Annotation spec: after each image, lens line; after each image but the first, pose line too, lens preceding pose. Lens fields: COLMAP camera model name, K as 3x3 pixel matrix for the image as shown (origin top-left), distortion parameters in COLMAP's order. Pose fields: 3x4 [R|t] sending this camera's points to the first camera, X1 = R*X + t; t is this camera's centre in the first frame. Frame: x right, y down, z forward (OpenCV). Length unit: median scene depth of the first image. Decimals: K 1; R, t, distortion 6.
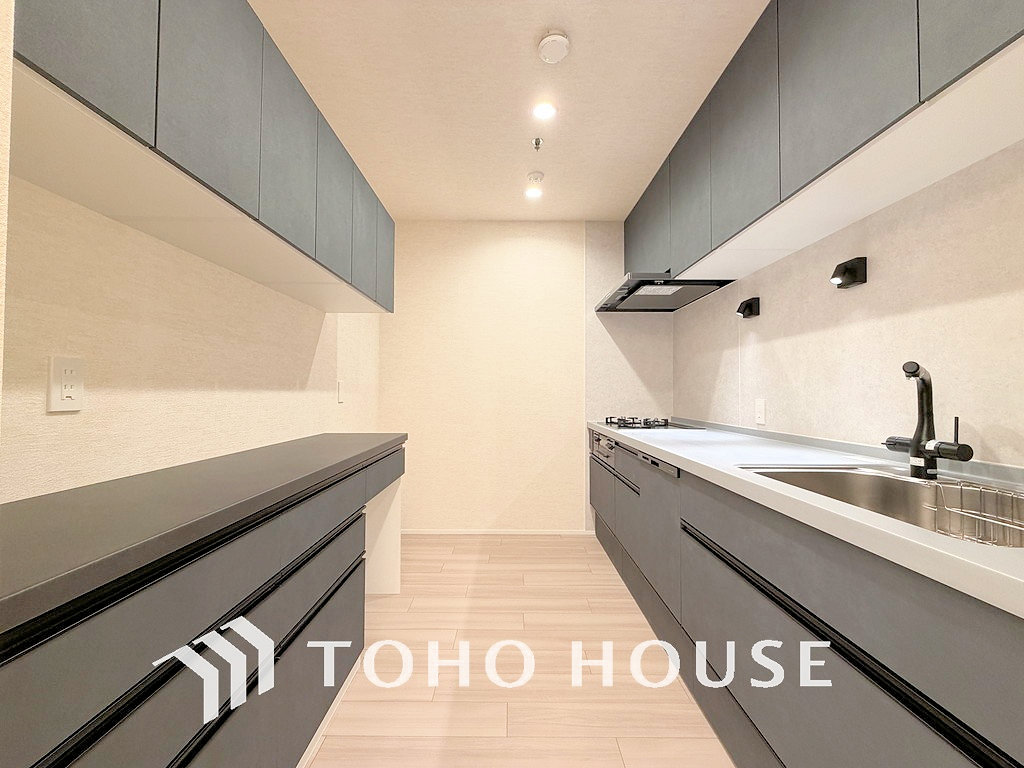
lens RADIAL K [[409.4, 0, 509.5], [0, 409.4, 380.6], [0, 0, 1]] dist [0.000038, -0.001192]
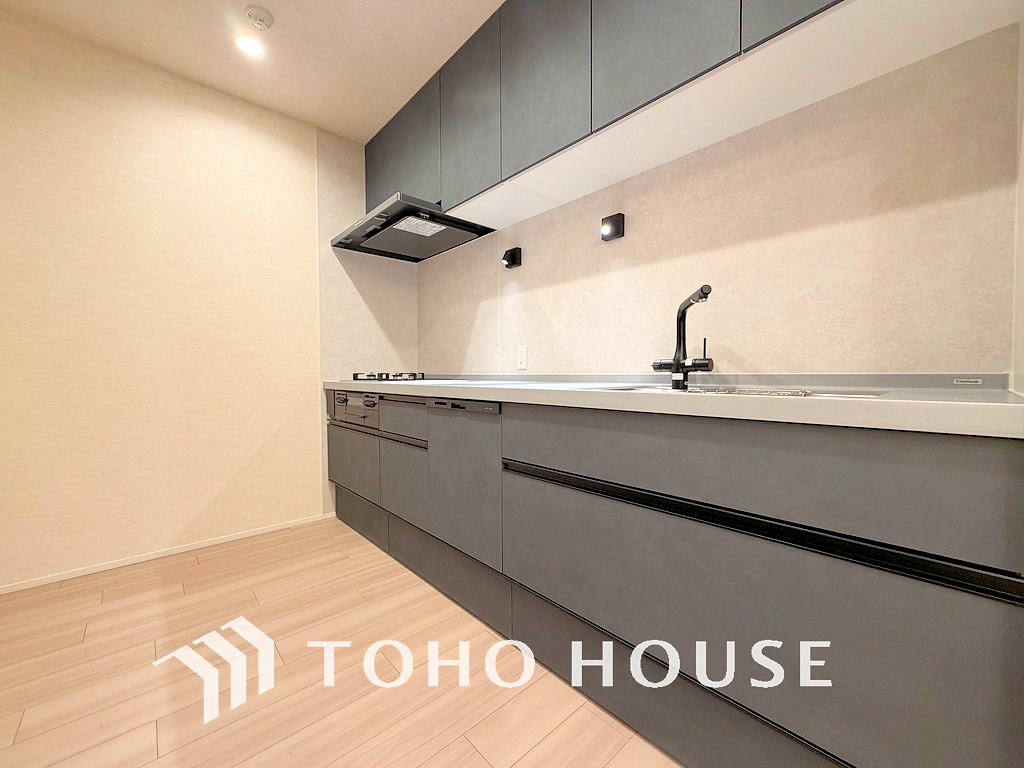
lens RADIAL K [[409.4, 0, 510.8], [0, 409.4, 382.0], [0, 0, 1]] dist [0.000038, -0.001192]
pose [[0.740256, -0.022721, 0.671941, -0.124426], [-0.011355, 0.998864, 0.046286, 0.093536], [-0.672230, -0.041894, 0.739157, 0.241445]]
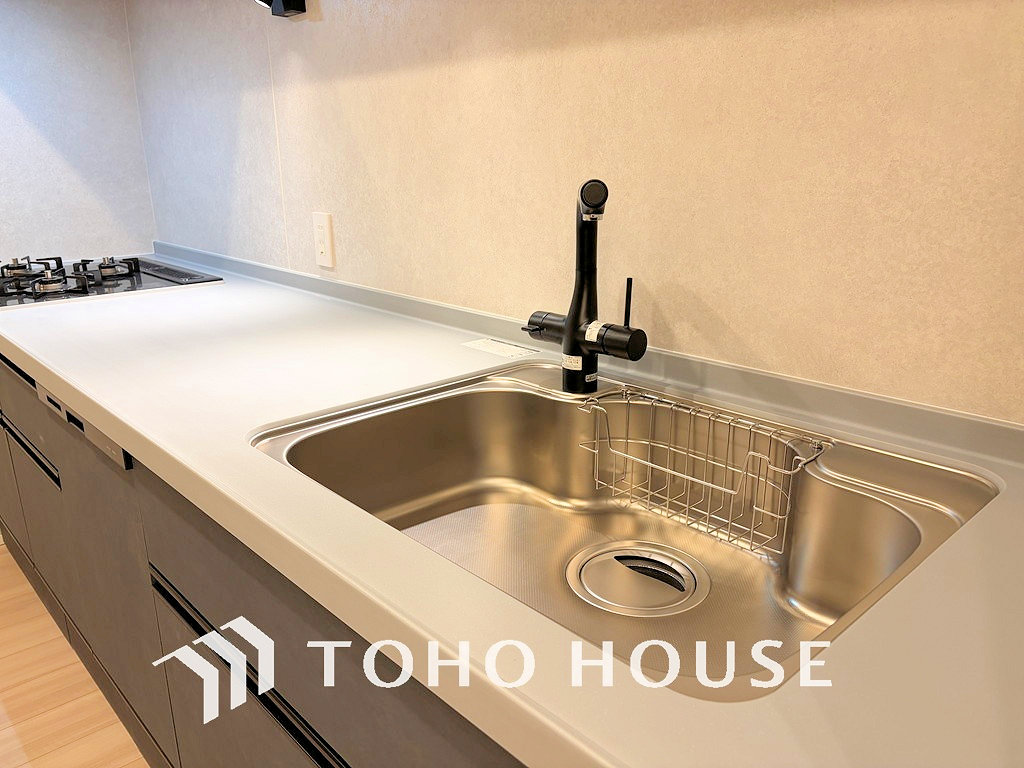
lens RADIAL K [[786.8, 0, 511.1], [0, 786.8, 381.1], [0, 0, 1]] dist [0.022474, 0.004350]
pose [[0.735347, -0.206096, 0.645593, 0.161815], [-0.003879, 0.951340, 0.308120, -0.051719], [-0.677680, -0.229079, 0.698765, 0.196147]]
